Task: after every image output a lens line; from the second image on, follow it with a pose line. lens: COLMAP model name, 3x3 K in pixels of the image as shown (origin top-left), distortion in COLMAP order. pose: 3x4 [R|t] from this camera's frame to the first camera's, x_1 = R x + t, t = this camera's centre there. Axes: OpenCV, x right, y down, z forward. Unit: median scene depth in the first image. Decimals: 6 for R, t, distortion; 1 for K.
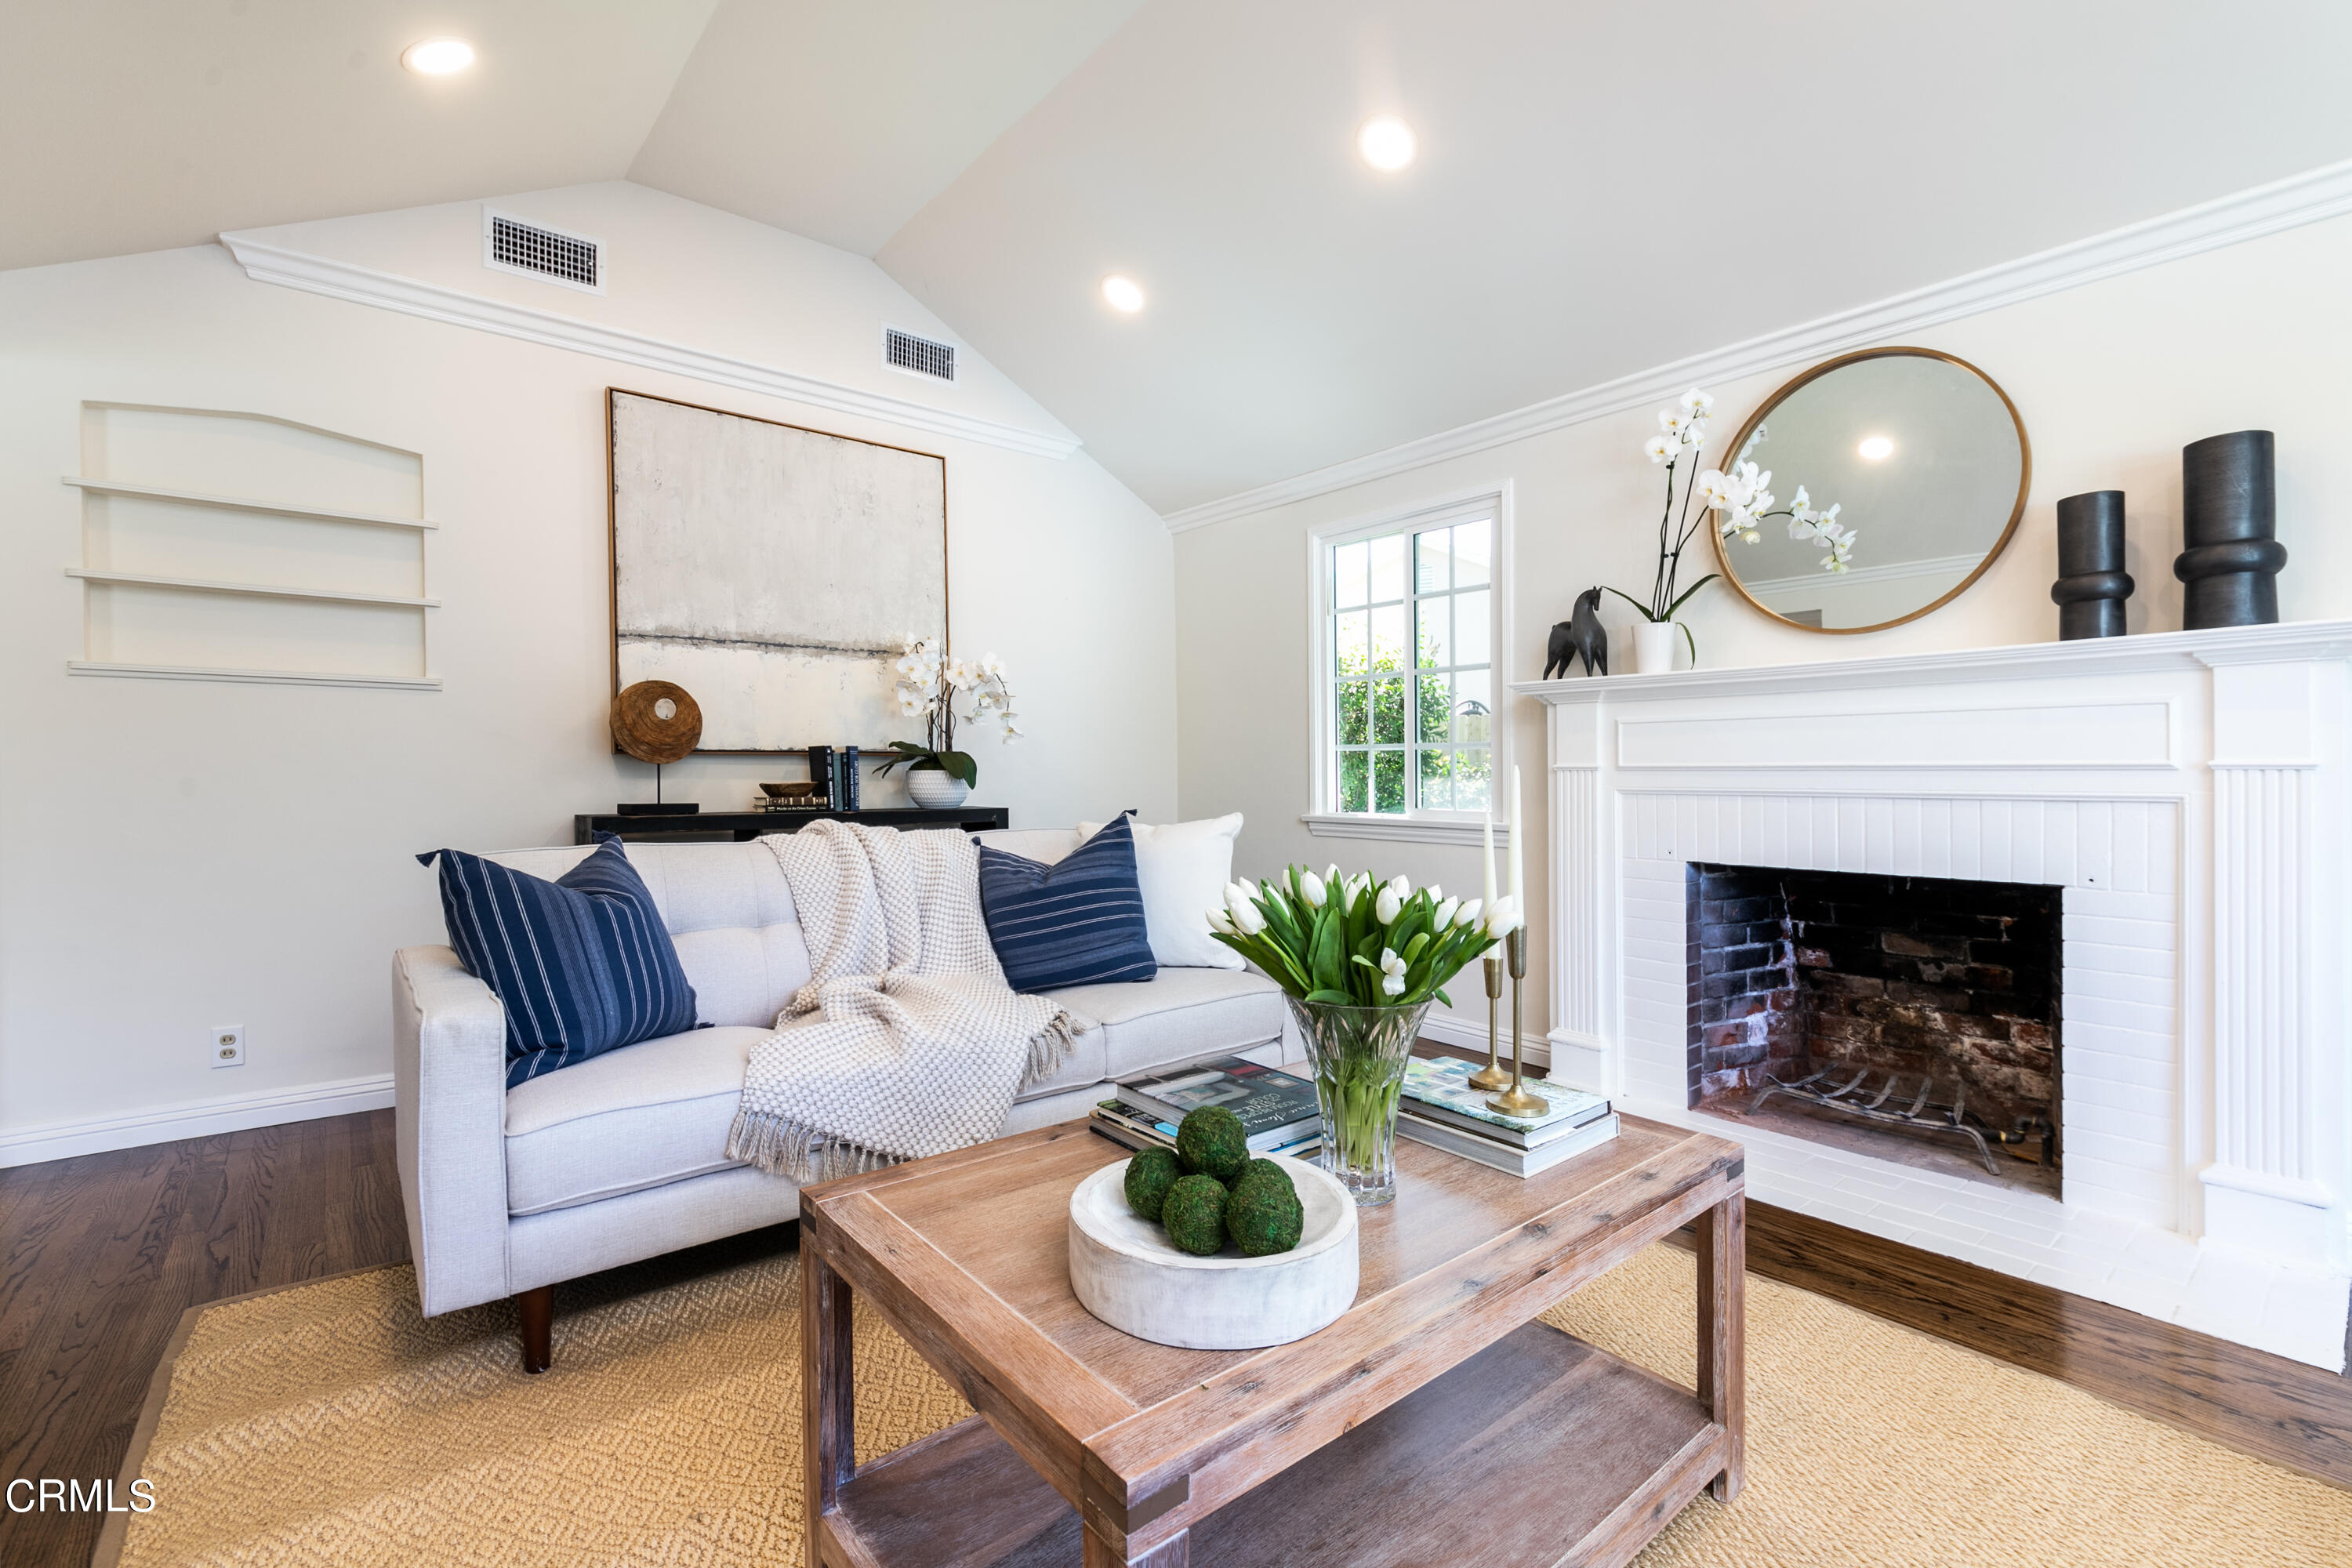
lens RADIAL K [[1046.4, 0, 1184.9], [0, 1046.4, 778.2], [0, 0, 1]] dist [-0.007545, -0.000345]
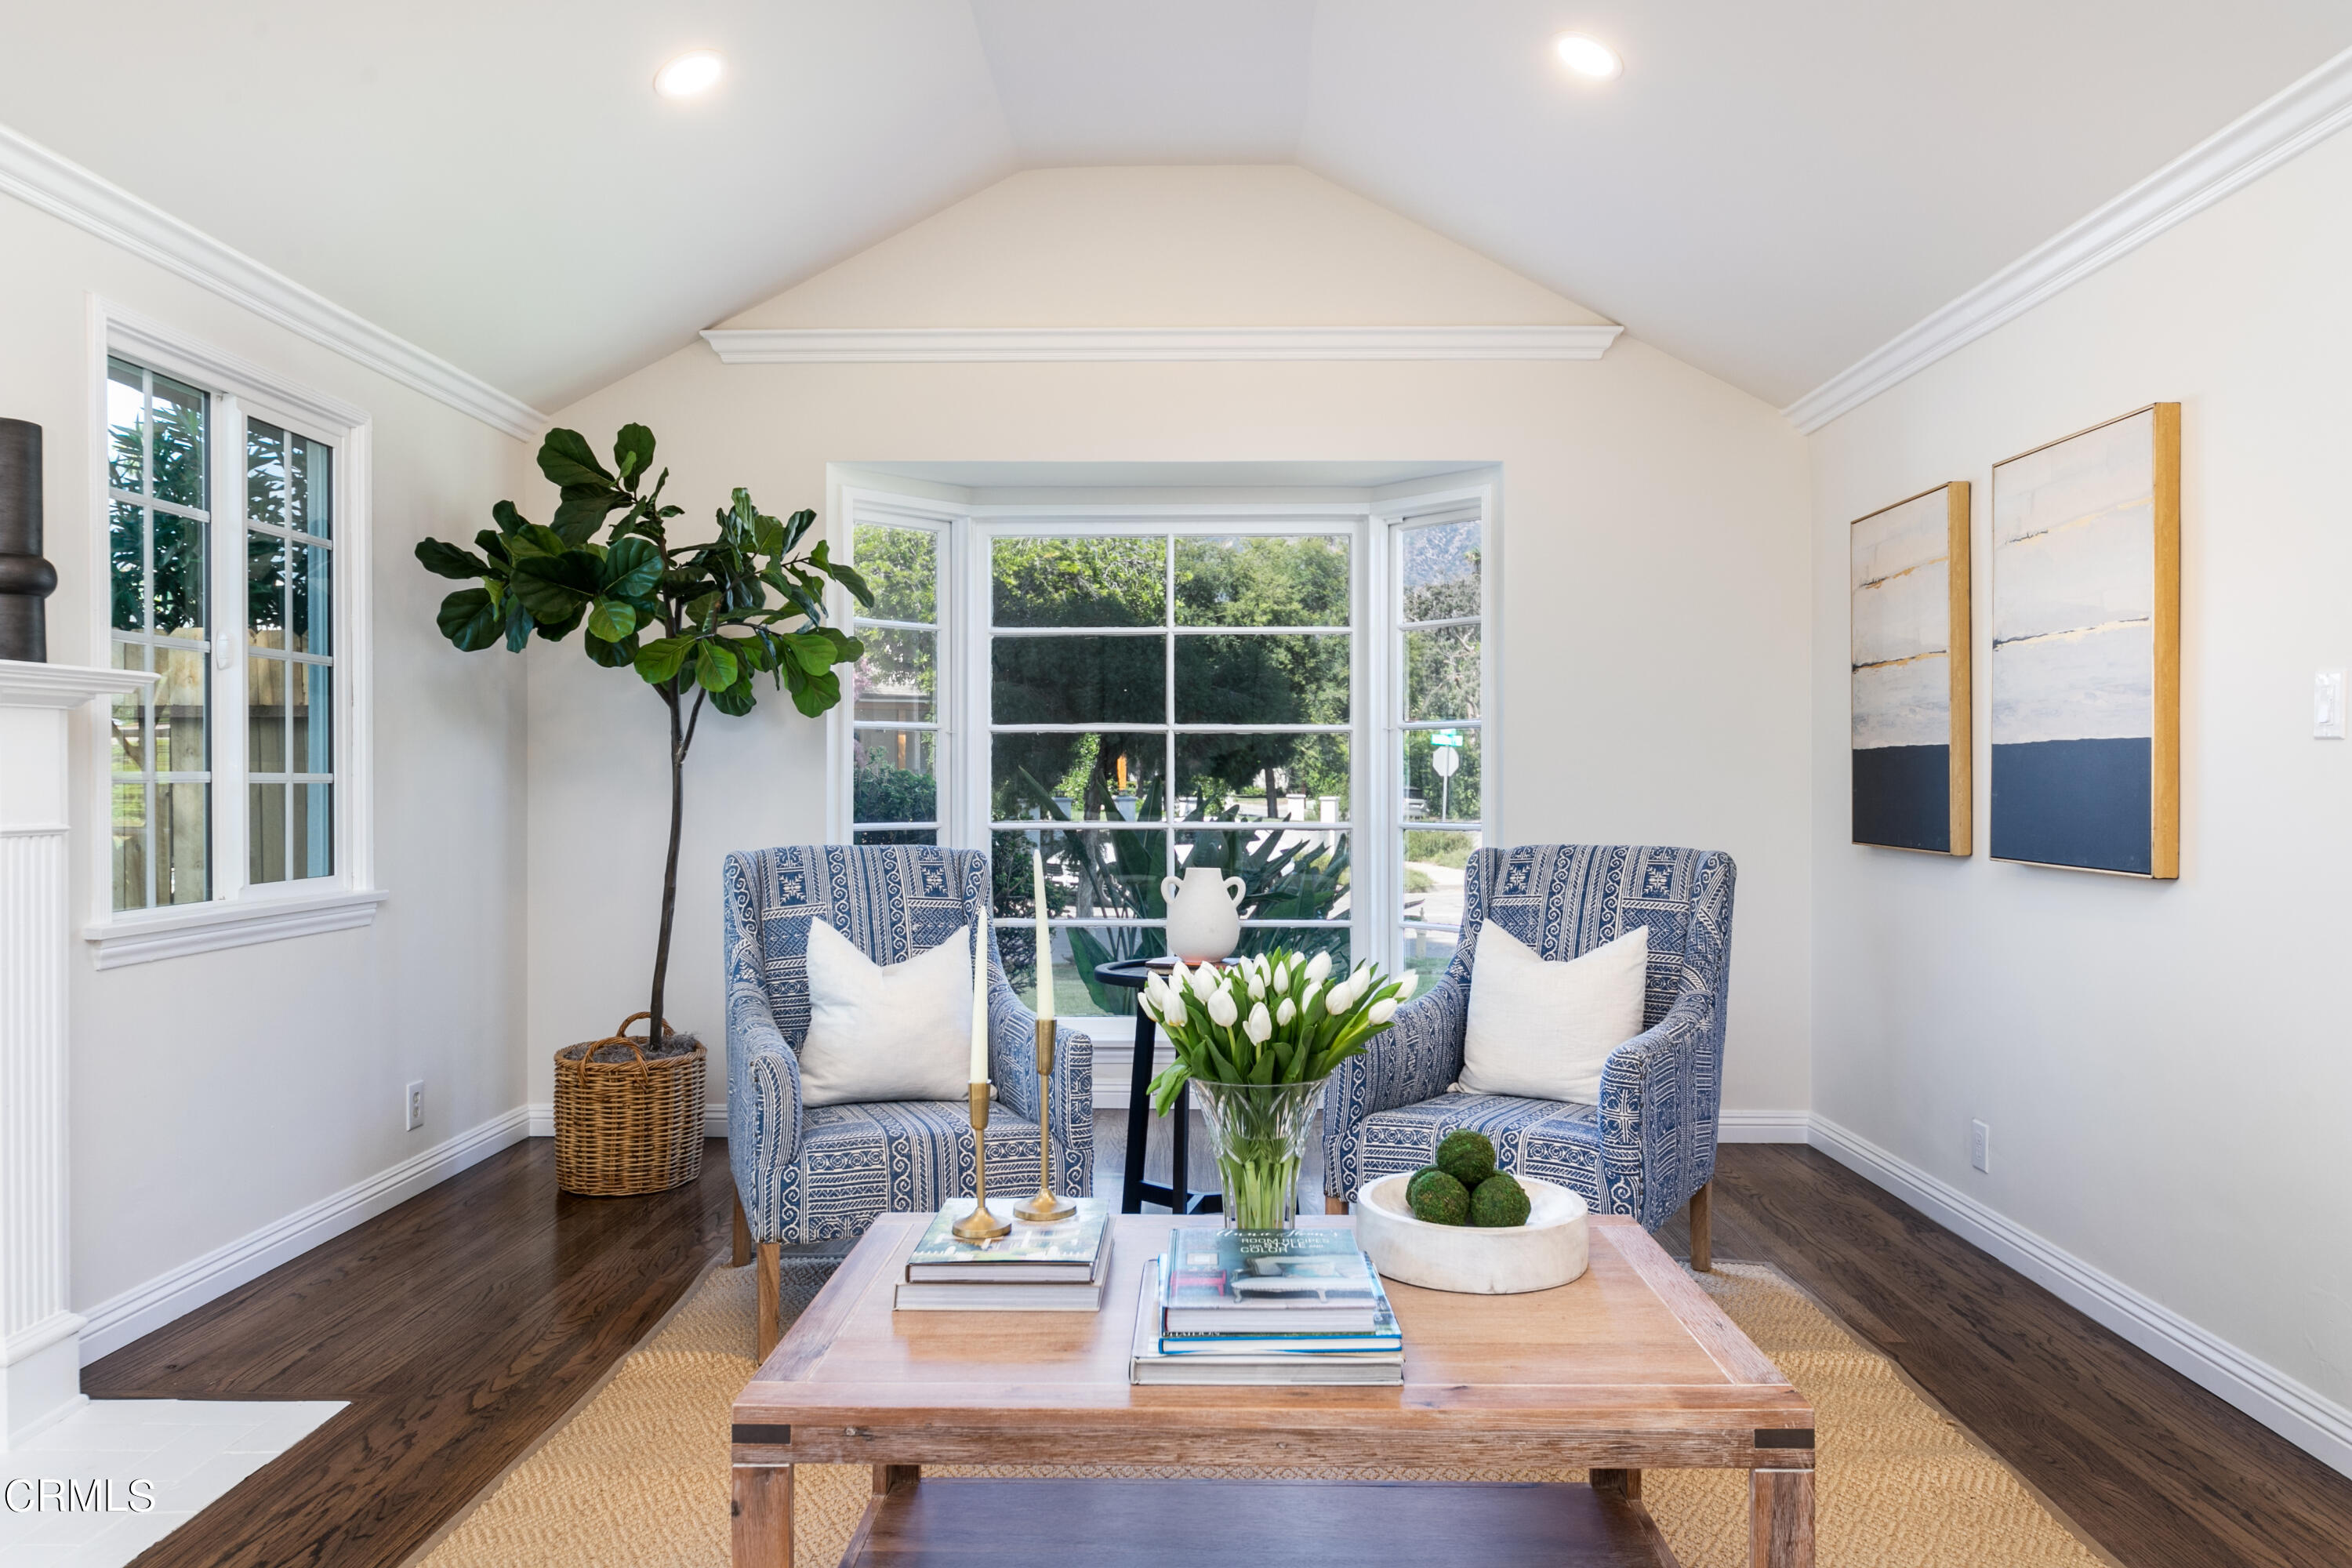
lens RADIAL K [[1582.9, 0, 1198.1], [0, 1582.9, 793.9], [0, 0, 1]] dist [0.009557, 0.001147]
pose [[-0.767889, -0.007862, 0.640535, -0.322901], [0.006249, 0.999785, 0.019763, -0.041478], [-0.640552, 0.019178, -0.767675, 0.920647]]
